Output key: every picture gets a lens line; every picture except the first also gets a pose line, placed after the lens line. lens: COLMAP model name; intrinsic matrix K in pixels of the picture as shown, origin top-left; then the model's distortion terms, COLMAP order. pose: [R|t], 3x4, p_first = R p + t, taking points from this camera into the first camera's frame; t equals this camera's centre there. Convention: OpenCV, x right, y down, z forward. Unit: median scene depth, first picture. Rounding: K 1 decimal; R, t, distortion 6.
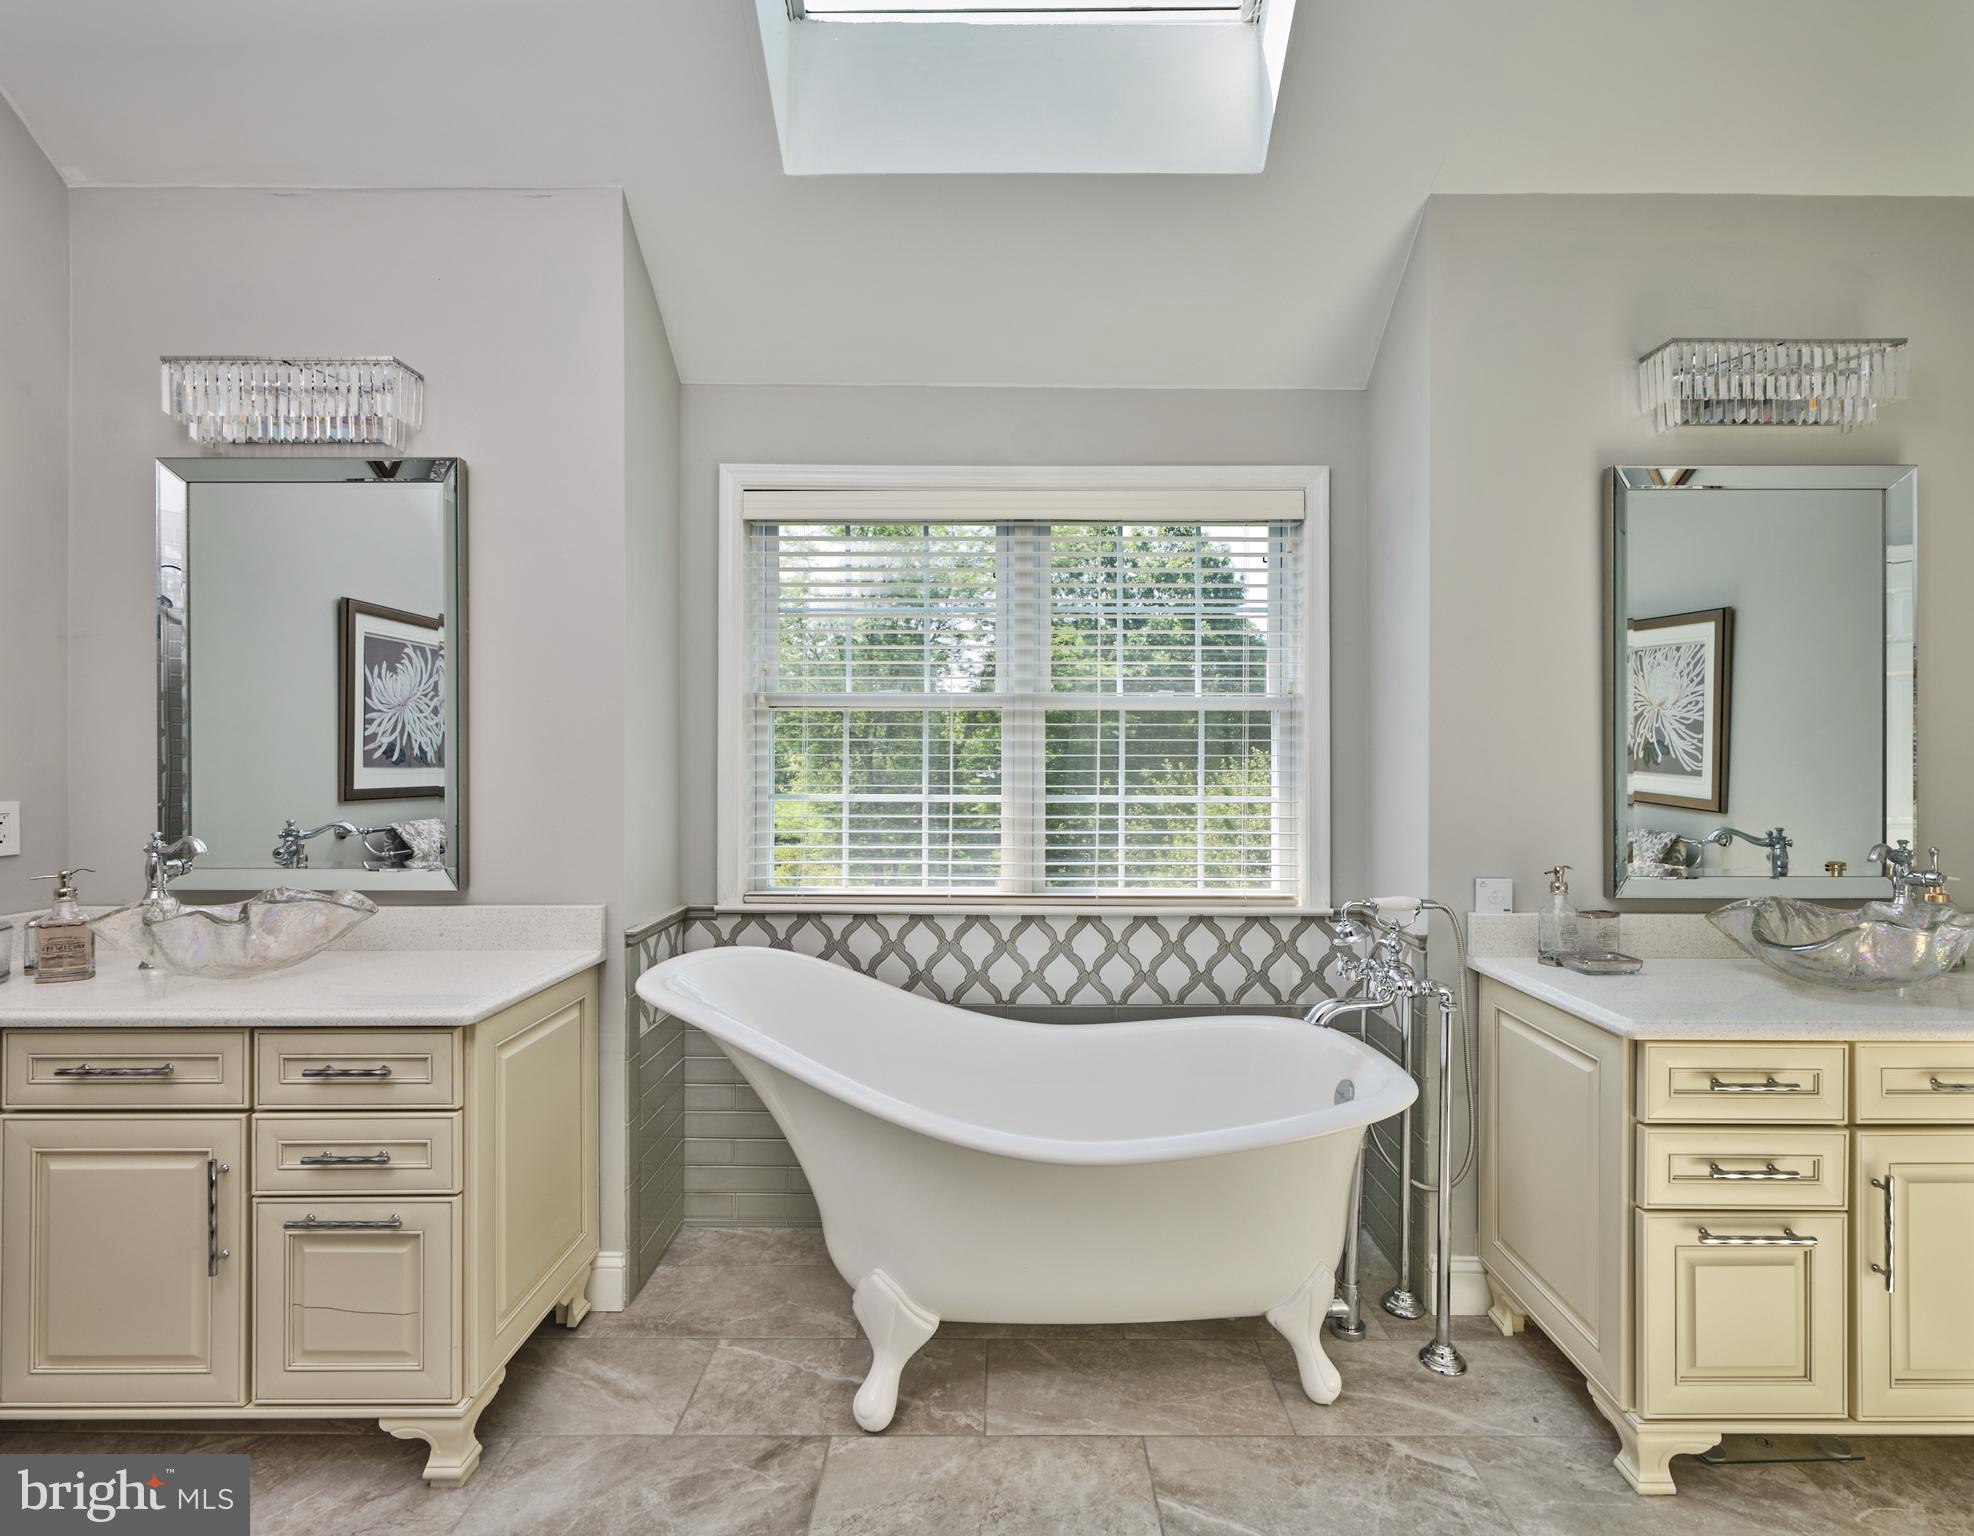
lens RADIAL K [[914.5, 0, 979.0], [0, 914.5, 768.3], [0, 0, 1]] dist [0.002027, 0.001035]
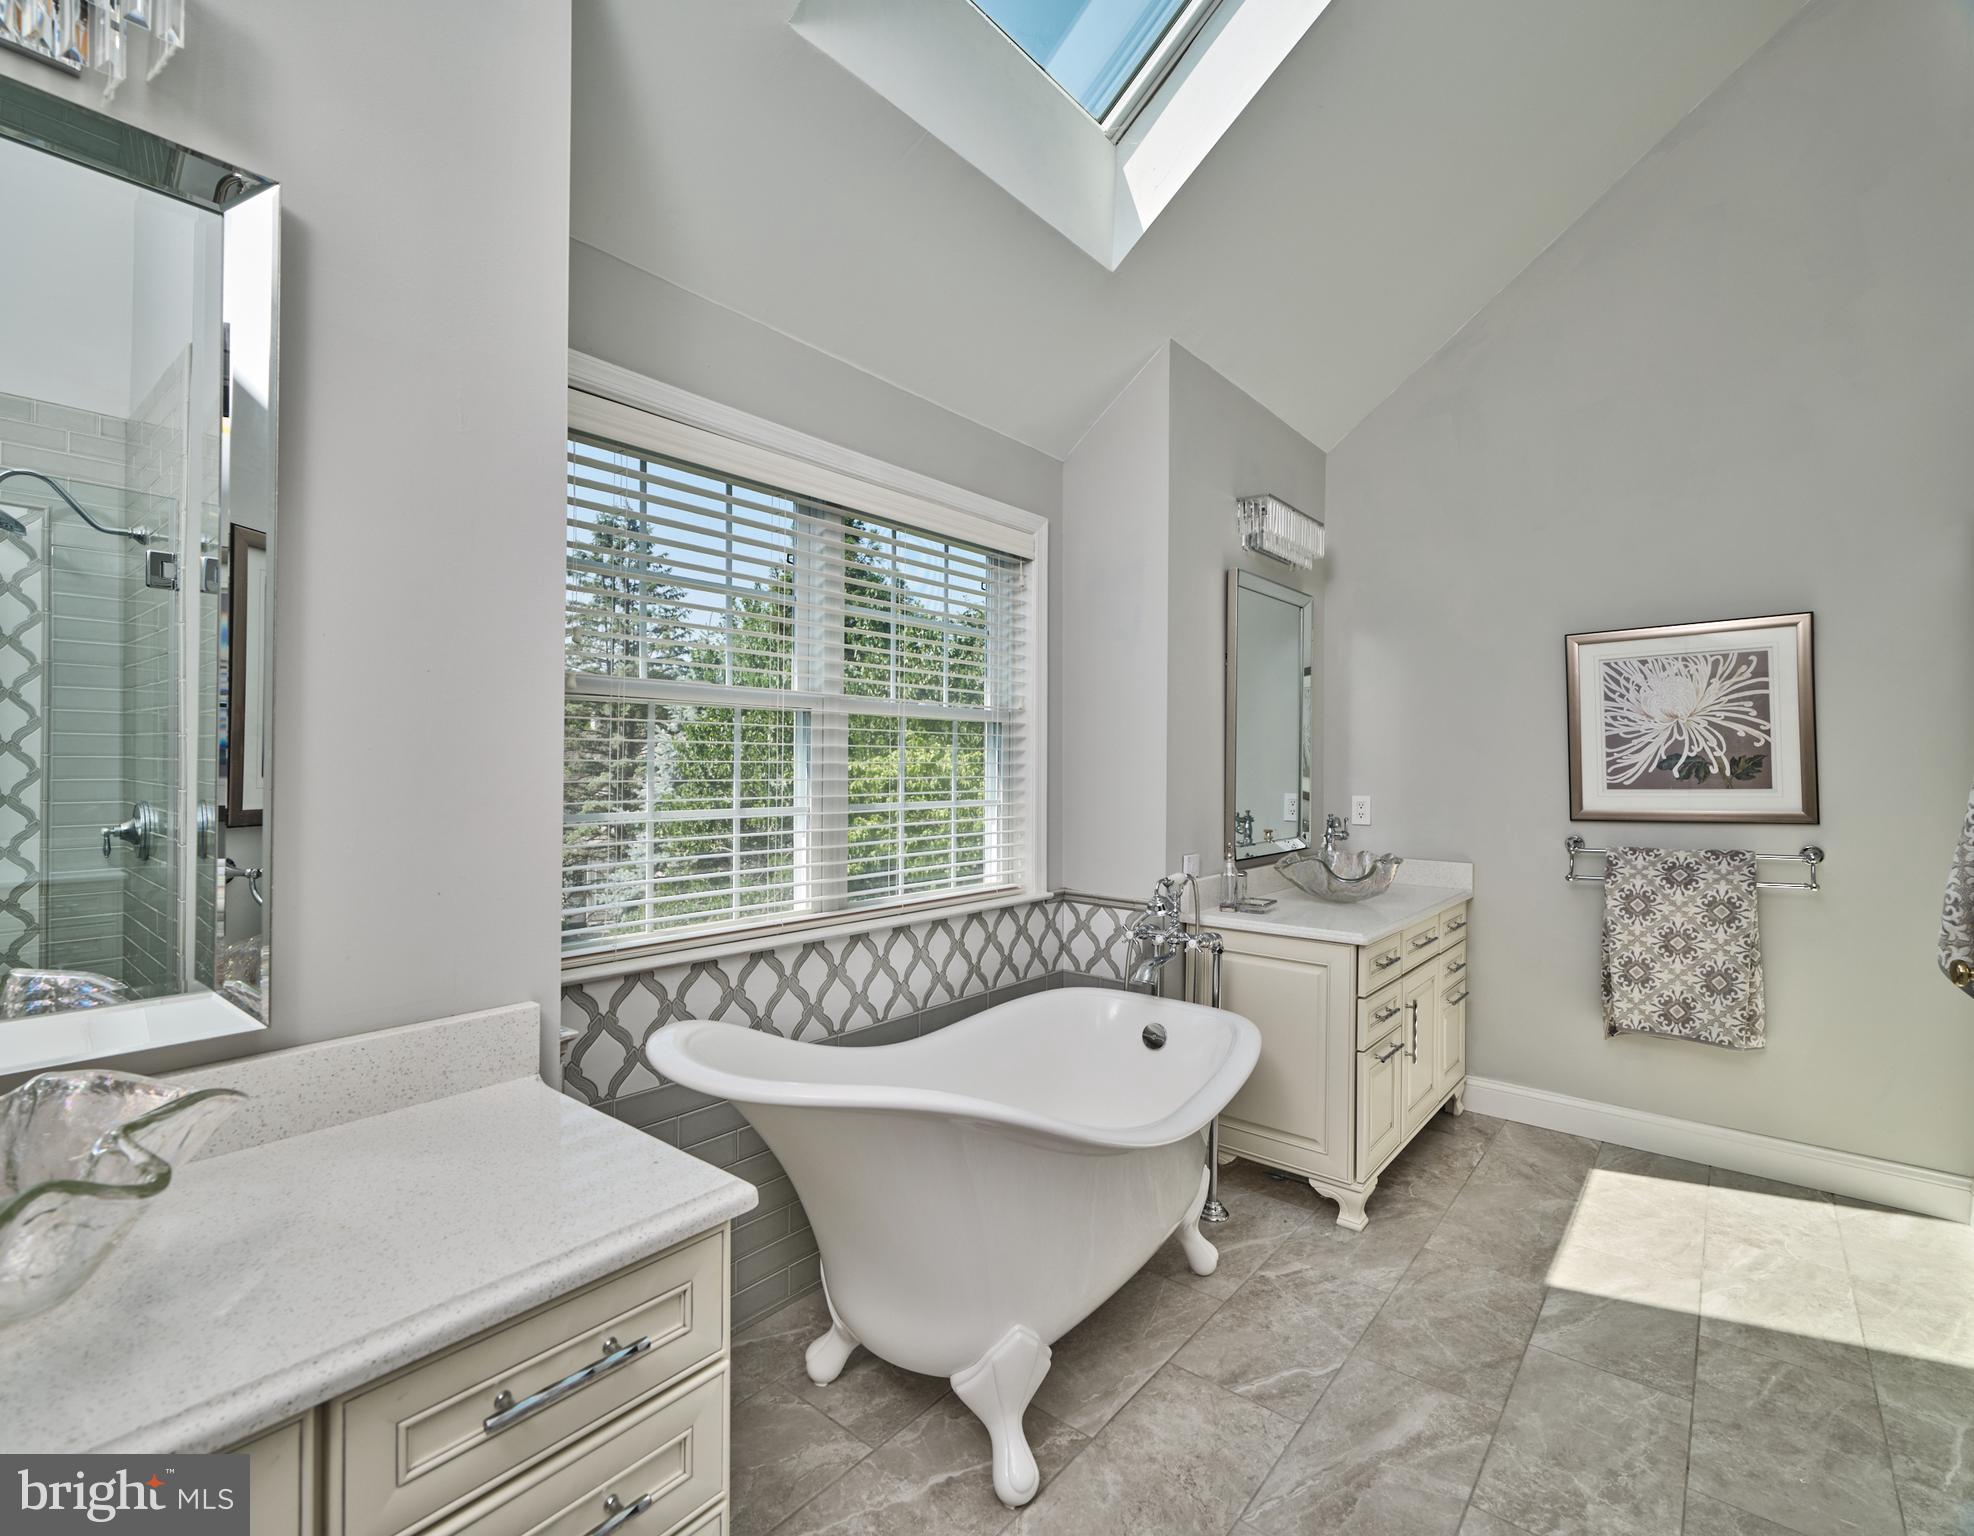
lens RADIAL K [[914.5, 0, 980.0], [0, 914.5, 767.4], [0, 0, 1]] dist [0.002027, 0.001035]
pose [[0.644925, -0.001611, 0.764244, -0.577184], [-0.001827, 0.999992, 0.003650, -0.013192], [-0.764243, -0.003751, 0.644917, 0.301300]]
